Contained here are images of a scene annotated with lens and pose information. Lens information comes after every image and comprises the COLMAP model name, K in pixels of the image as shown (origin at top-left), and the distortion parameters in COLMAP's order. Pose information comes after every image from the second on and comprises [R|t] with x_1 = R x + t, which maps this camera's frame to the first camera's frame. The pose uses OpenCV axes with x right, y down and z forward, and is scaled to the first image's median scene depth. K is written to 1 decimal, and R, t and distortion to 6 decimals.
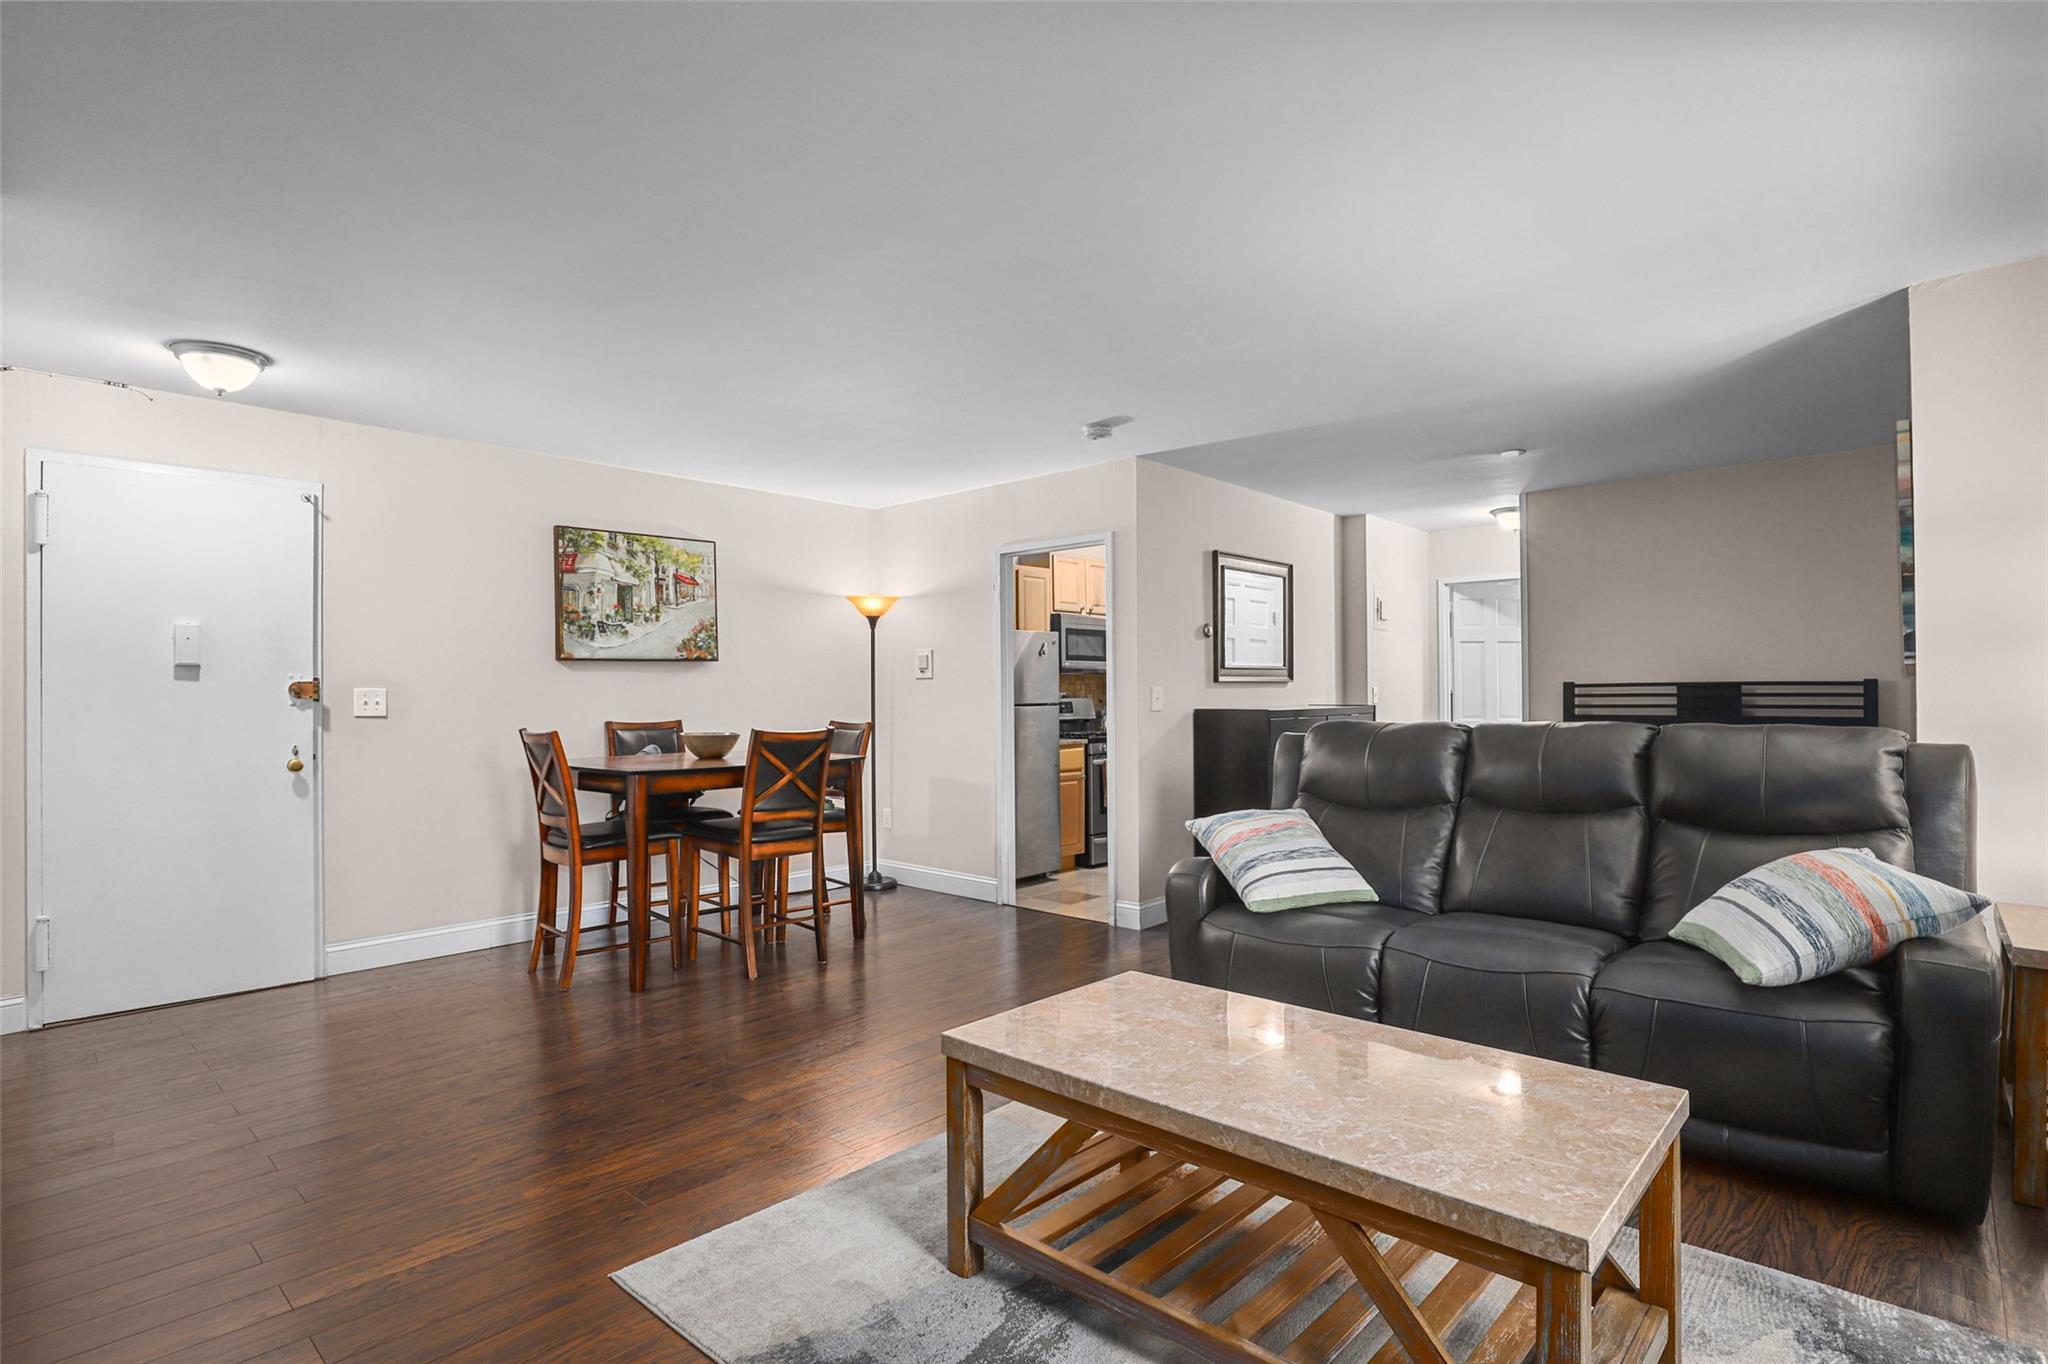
lens RADIAL K [[1049.6, 0, 1020.3], [0, 1049.6, 688.4], [0, 0, 1]] dist [0.000894, -0.000225]
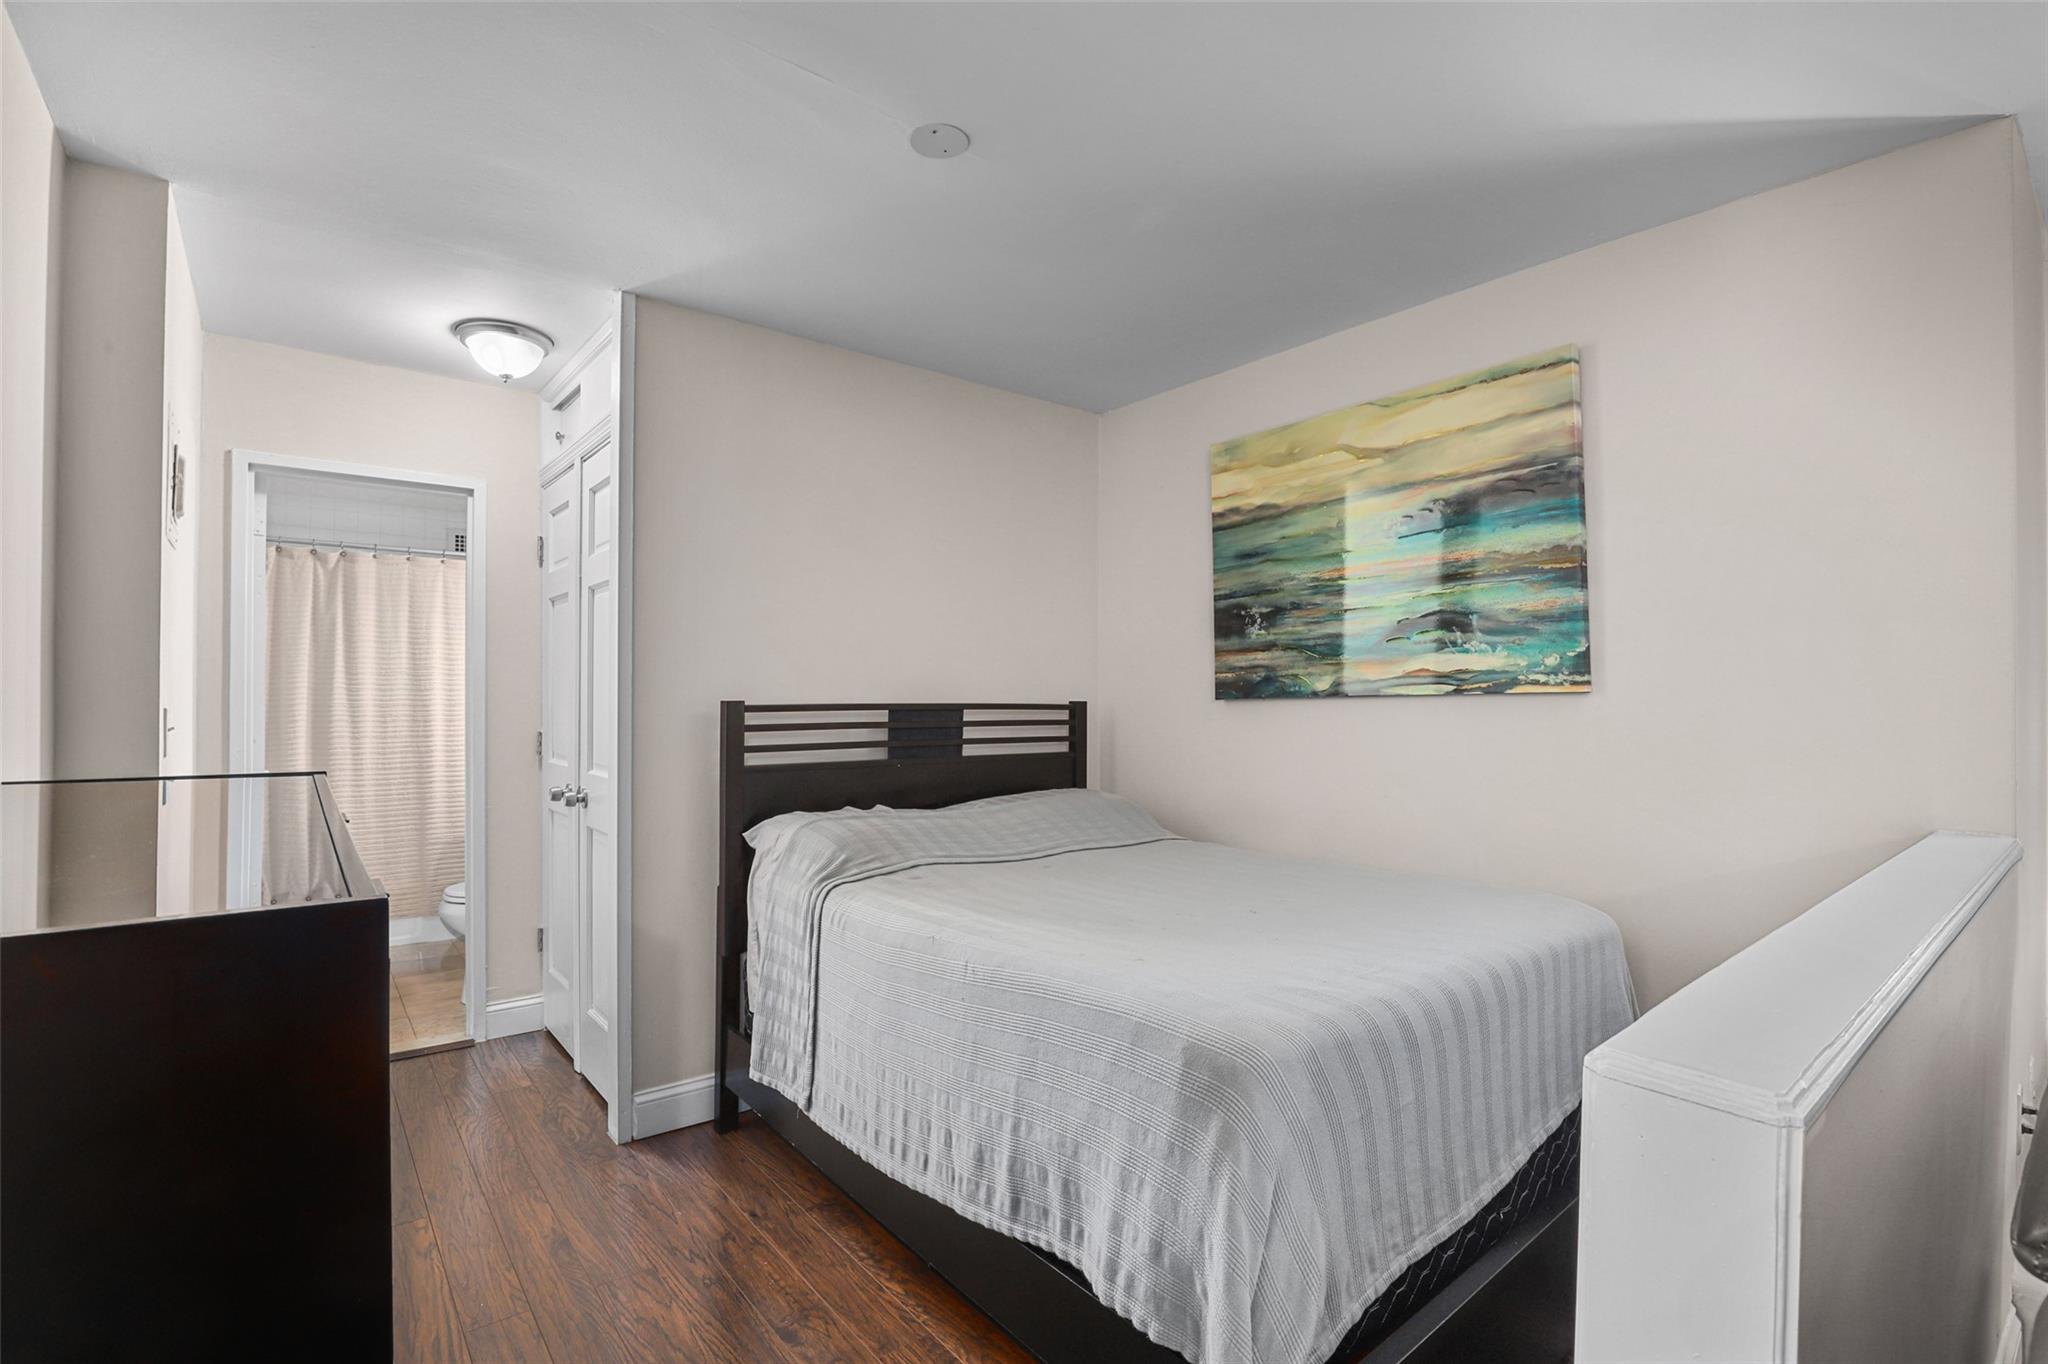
lens RADIAL K [[985.4, 0, 1022.6], [0, 985.4, 688.7], [0, 0, 1]] dist [-0.000625, -0.000157]
pose [[0.198009, 0.010241, 0.980147, 0.096489], [-0.015126, 0.999858, -0.007391, -0.011136], [-0.980084, -0.013362, 0.198135, 0.815049]]
